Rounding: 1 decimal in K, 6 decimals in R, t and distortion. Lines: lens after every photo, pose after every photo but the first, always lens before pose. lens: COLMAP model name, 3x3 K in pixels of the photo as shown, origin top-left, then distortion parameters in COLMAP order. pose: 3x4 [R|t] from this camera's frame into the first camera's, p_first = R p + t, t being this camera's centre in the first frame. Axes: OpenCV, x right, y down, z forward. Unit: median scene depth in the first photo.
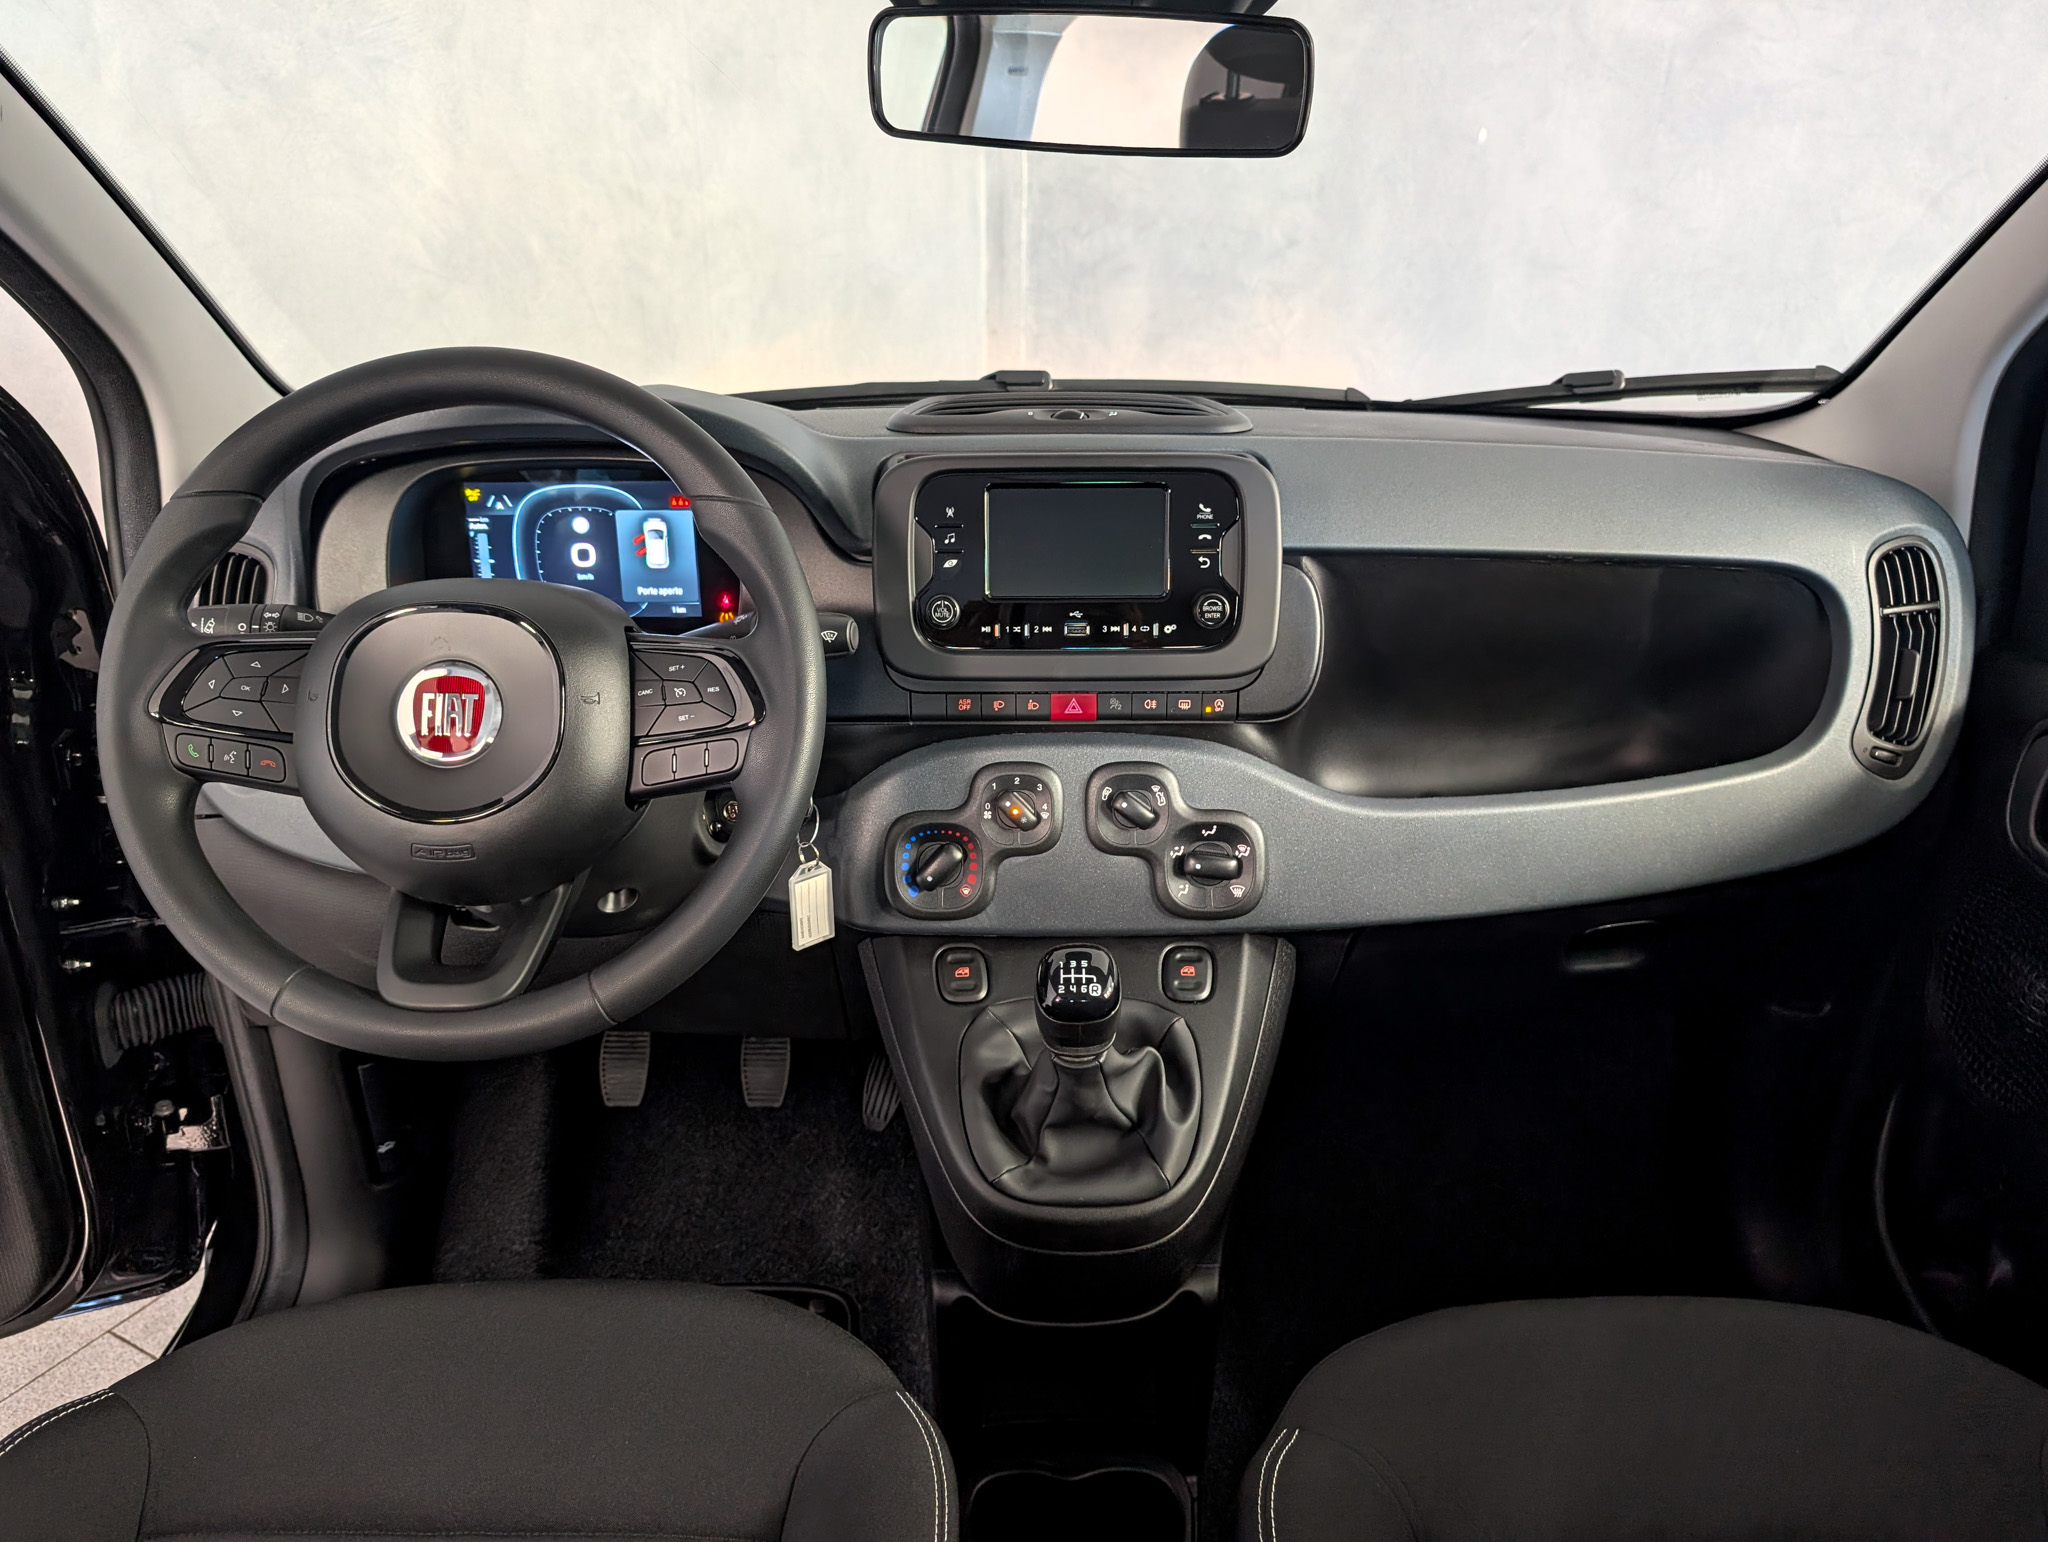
lens RADIAL K [[1456.2, 0, 1022.0], [0, 1456.2, 746.5], [0, 0, 1]] dist [0.011309, -0.006398]
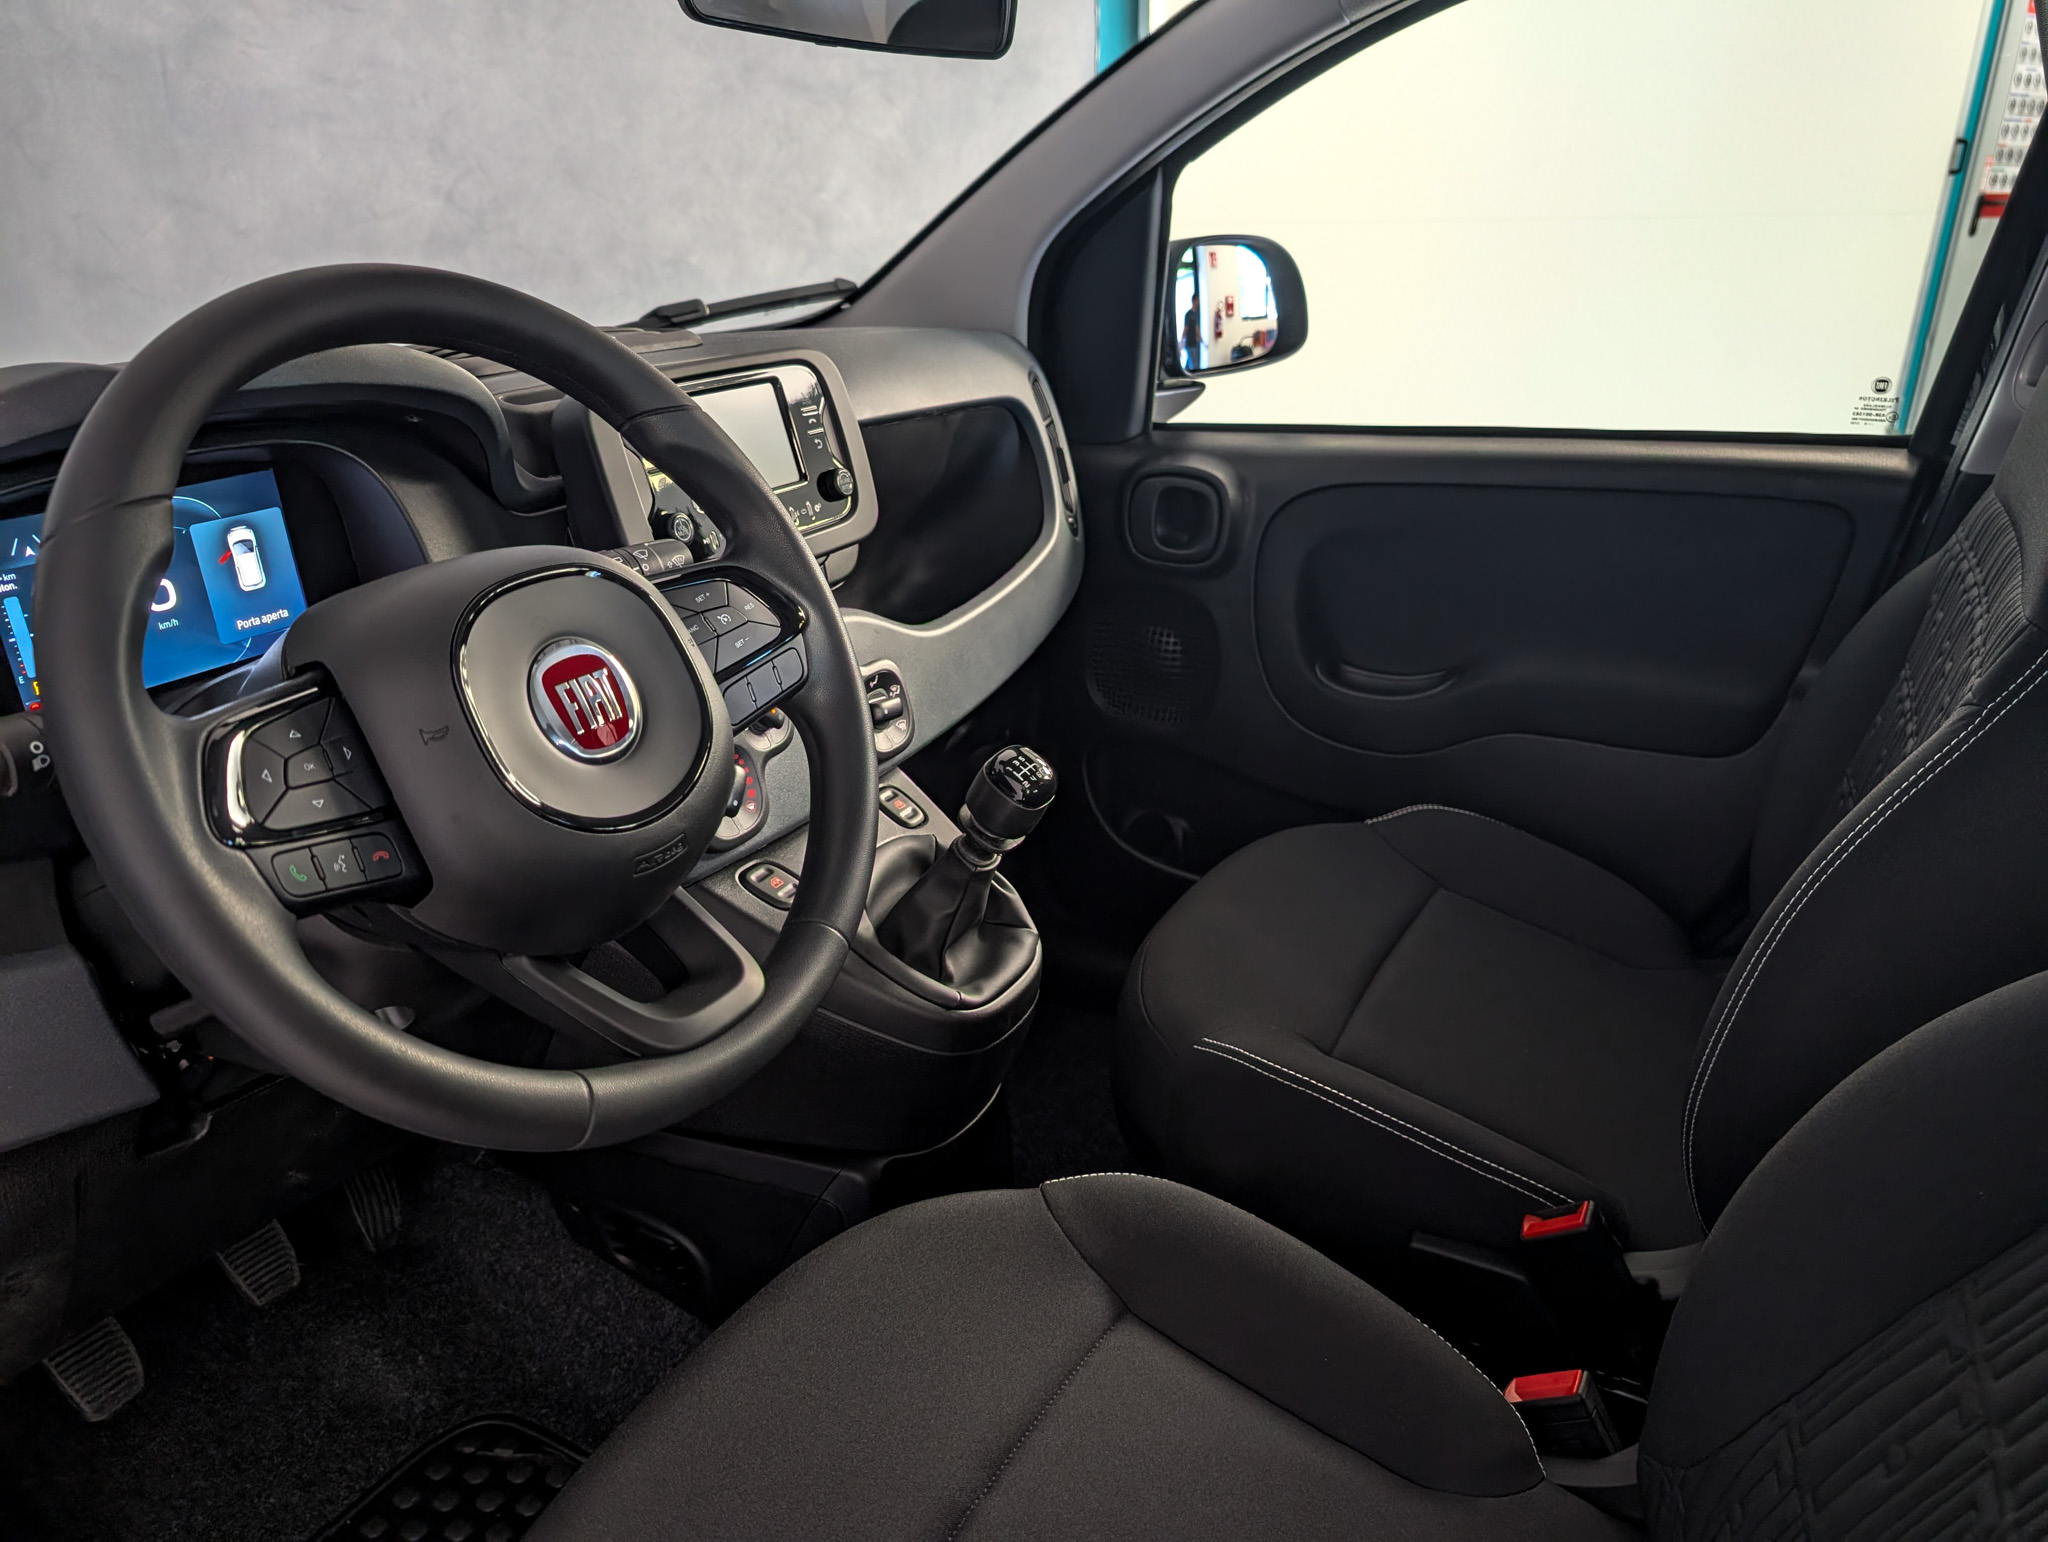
lens RADIAL K [[1446.0, 0, 945.6], [0, 1446.0, 765.7], [0, 0, 1]] dist [0.027294, -0.031872]
pose [[0.545763, -0.322714, 0.773304, -0.731576], [0.325871, 0.931959, 0.158938, -0.041557], [-0.771978, 0.165254, 0.613792, 0.279319]]
